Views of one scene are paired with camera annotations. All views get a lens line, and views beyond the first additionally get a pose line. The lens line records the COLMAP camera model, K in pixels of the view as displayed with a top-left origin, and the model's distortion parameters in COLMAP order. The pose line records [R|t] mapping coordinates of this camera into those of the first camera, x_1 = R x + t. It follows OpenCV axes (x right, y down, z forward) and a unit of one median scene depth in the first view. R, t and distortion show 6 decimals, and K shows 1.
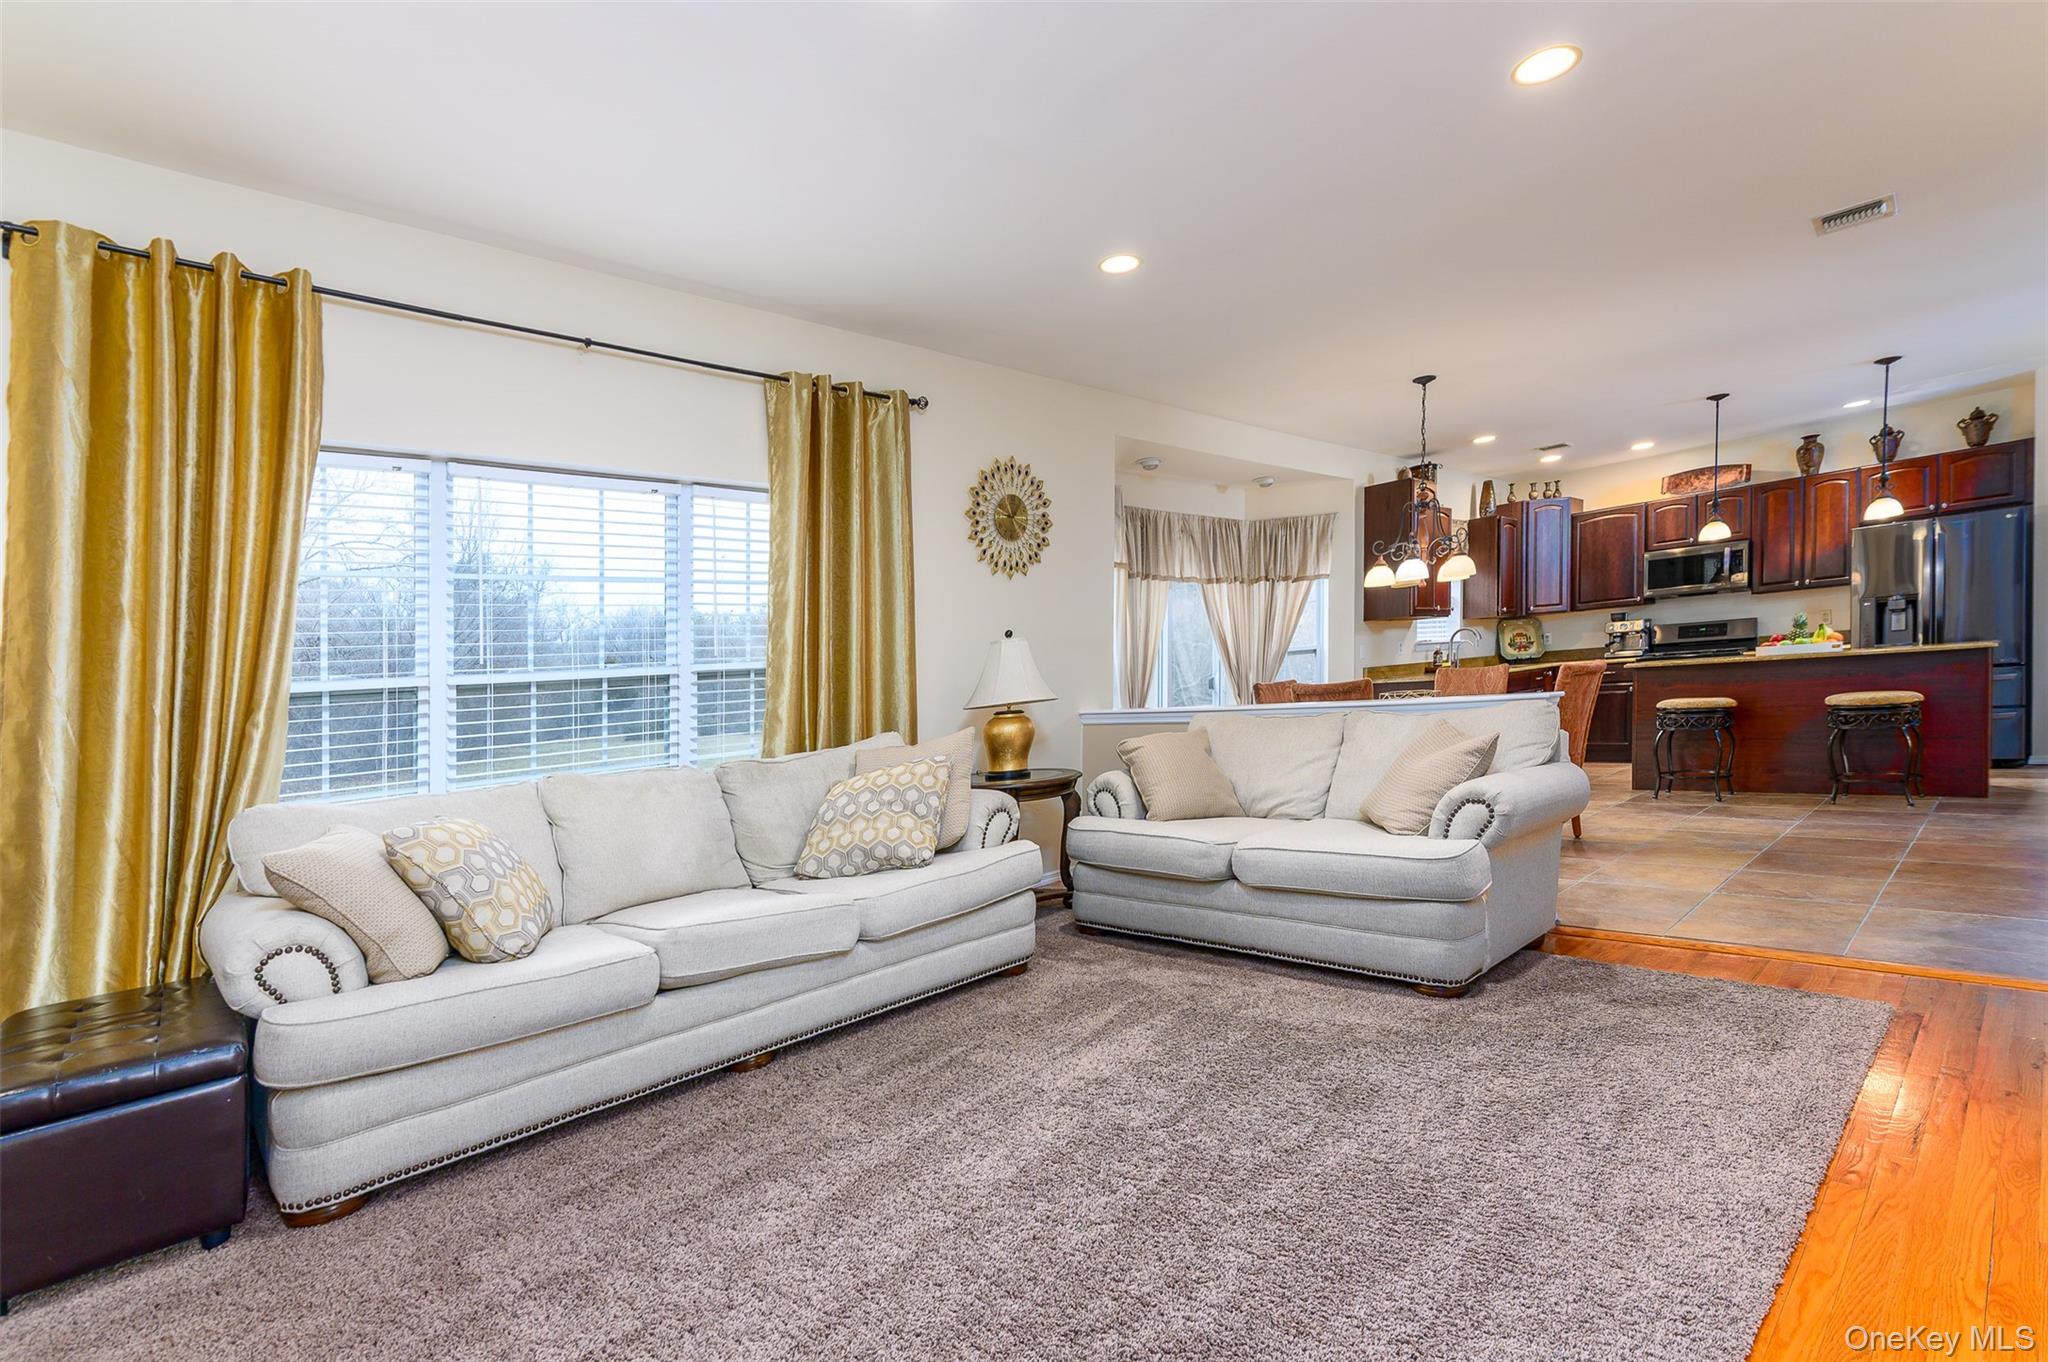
lens RADIAL K [[945.4, 0, 1034.6], [0, 945.4, 758.7], [0, 0, 1]] dist [0.016784, -0.003519]
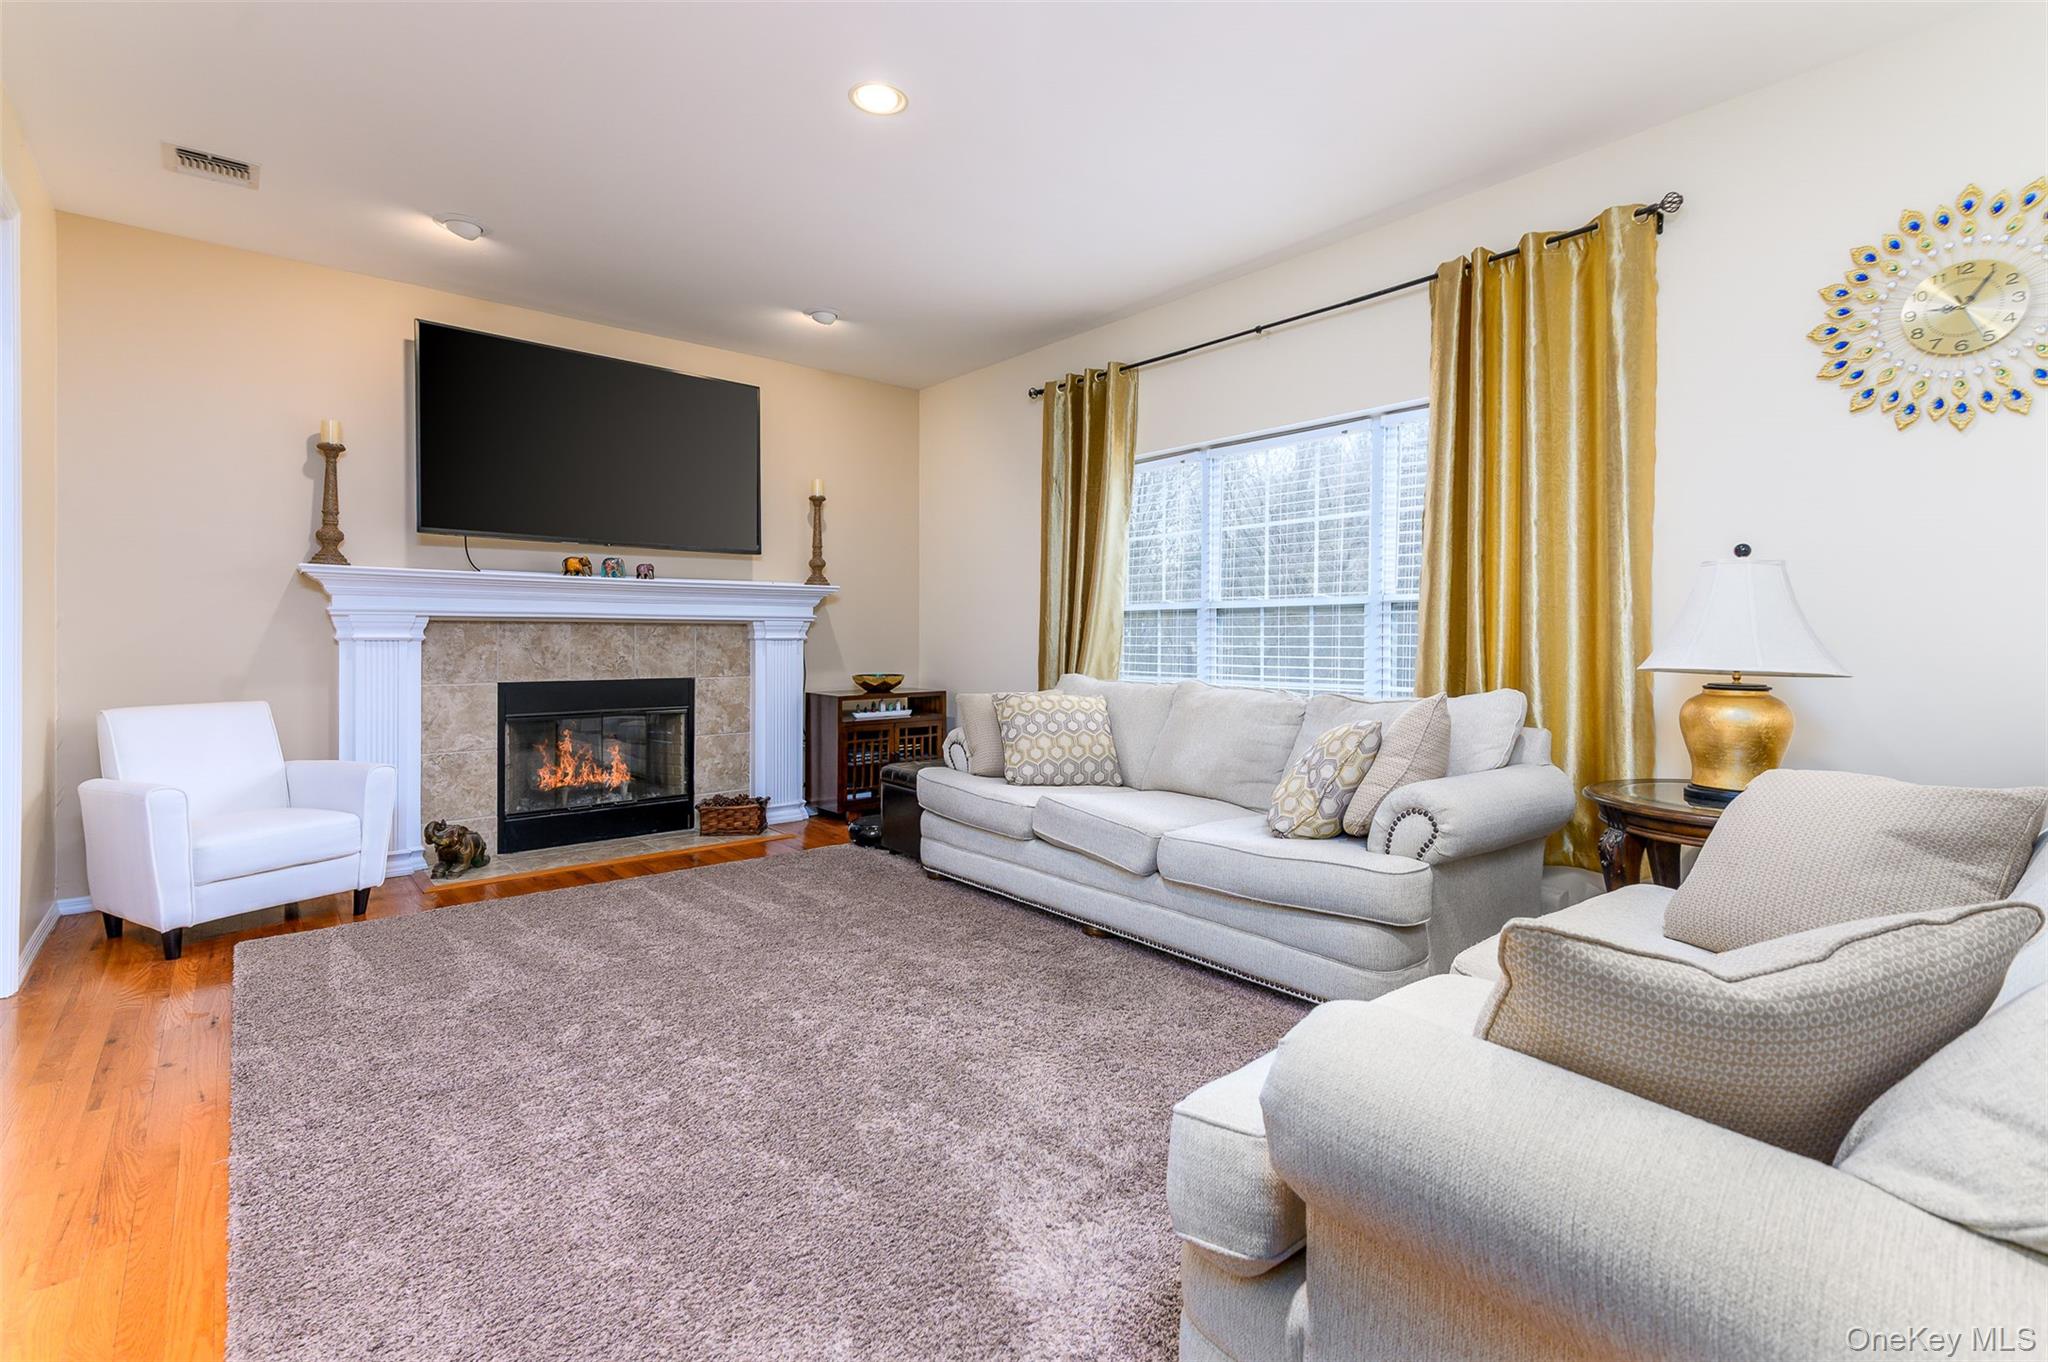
lens RADIAL K [[945.4, 0, 1062.5], [0, 945.4, 643.1], [0, 0, 1]] dist [0.016784, -0.003519]
pose [[-0.034952, 0.078052, -0.996336, 0.358841], [-0.081159, 0.993431, 0.080671, -0.057068], [0.996088, 0.083682, -0.028387, 0.389525]]
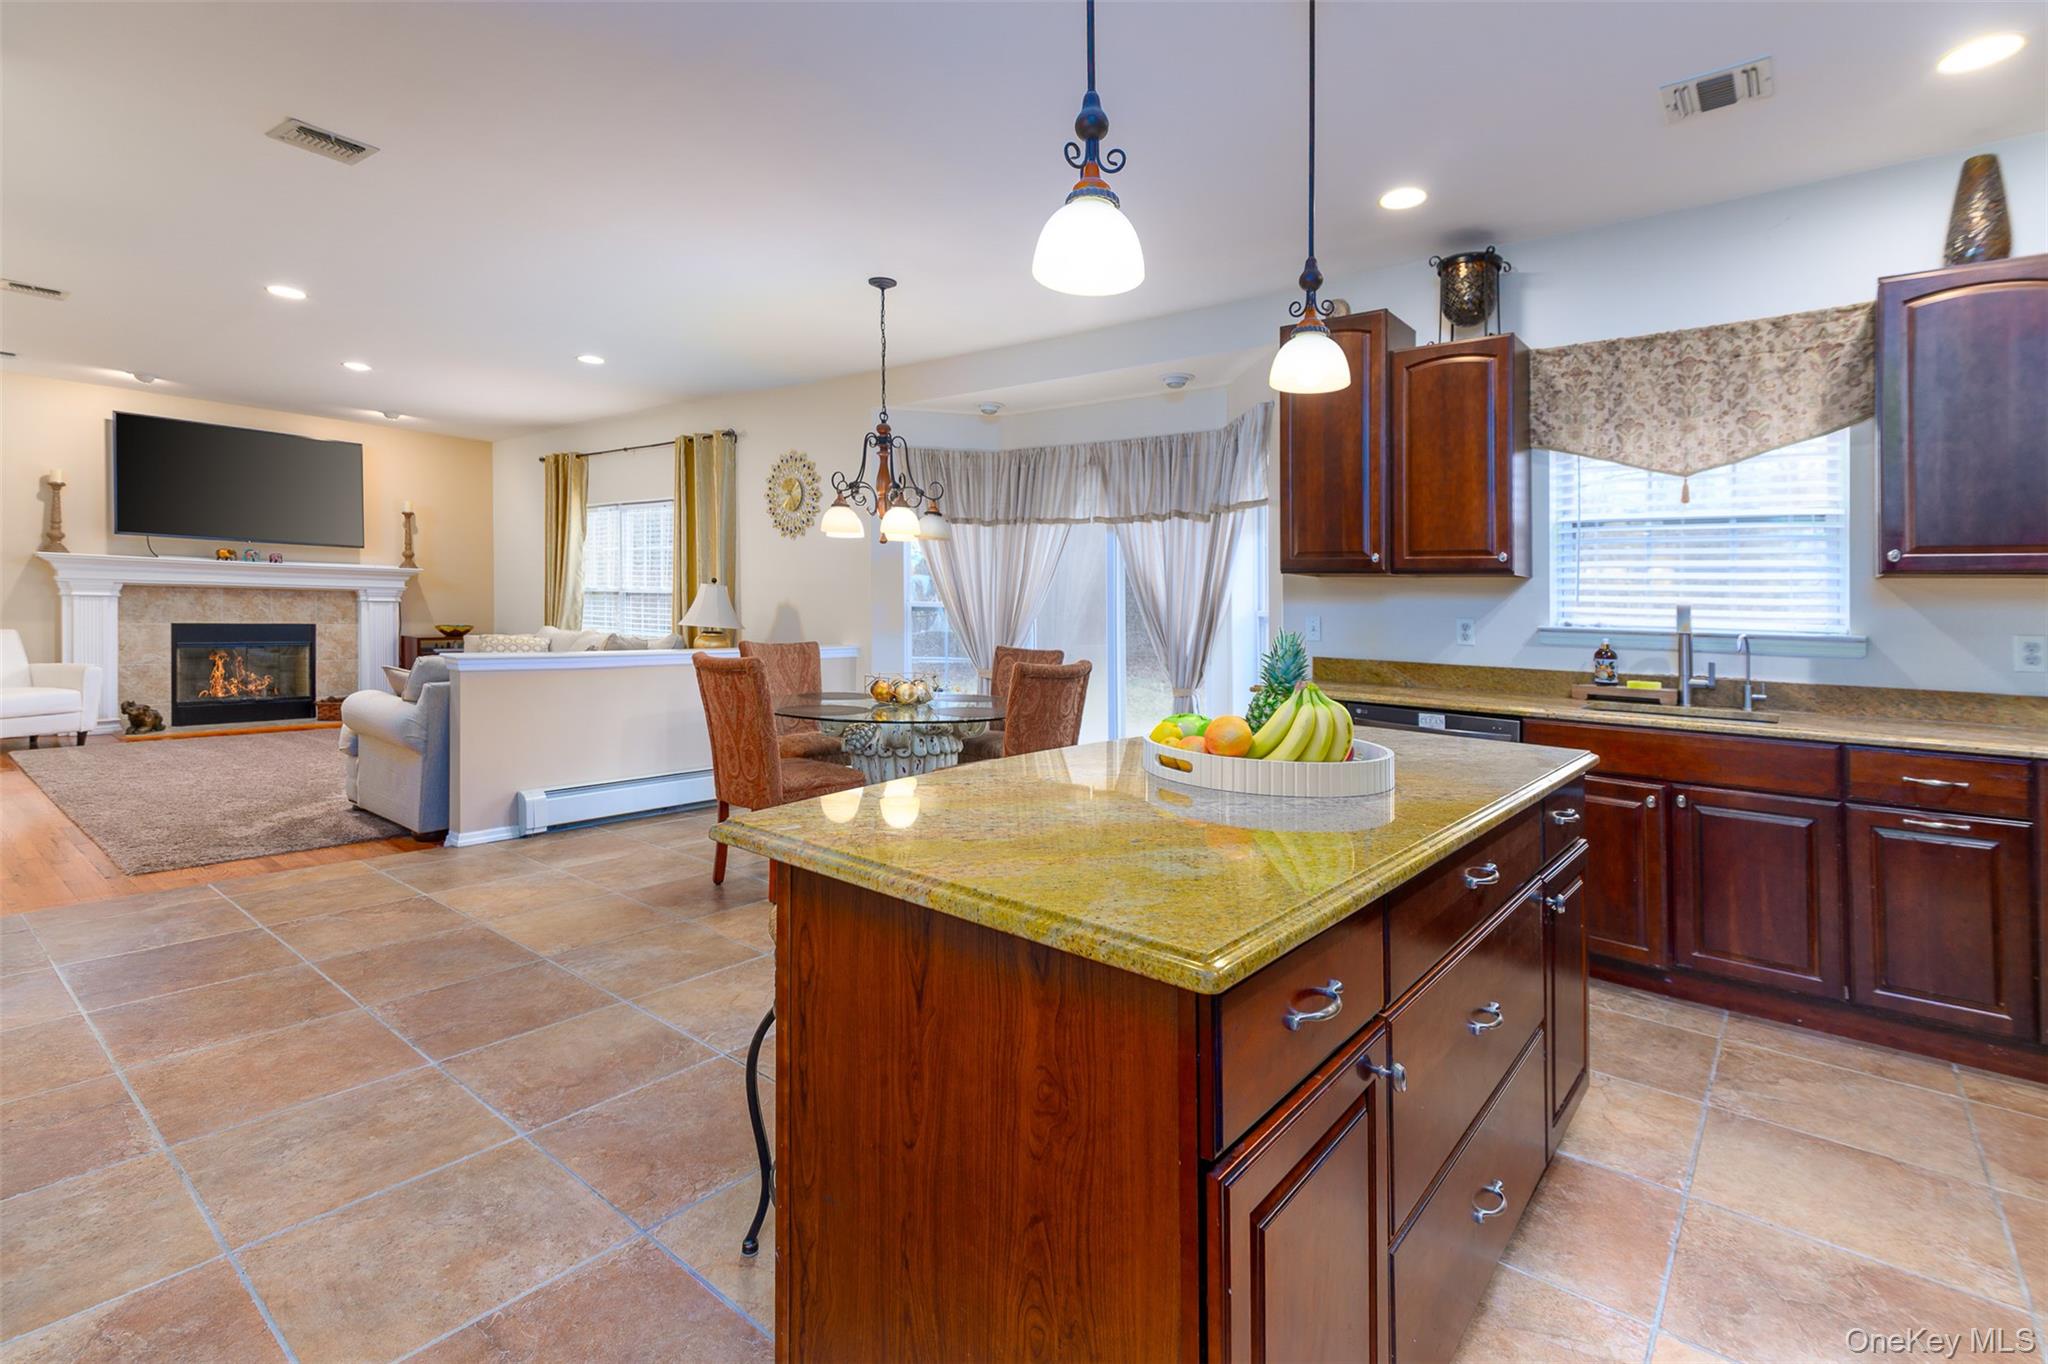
lens RADIAL K [[945.4, 0, 1055.3], [0, 945.4, 644.4], [0, 0, 1]] dist [0.016784, -0.003519]
pose [[0.146788, 0.114071, -0.982569, 0.969058], [-0.120747, 0.987966, 0.096659, -0.153091], [0.981771, 0.104454, 0.158795, 0.821762]]
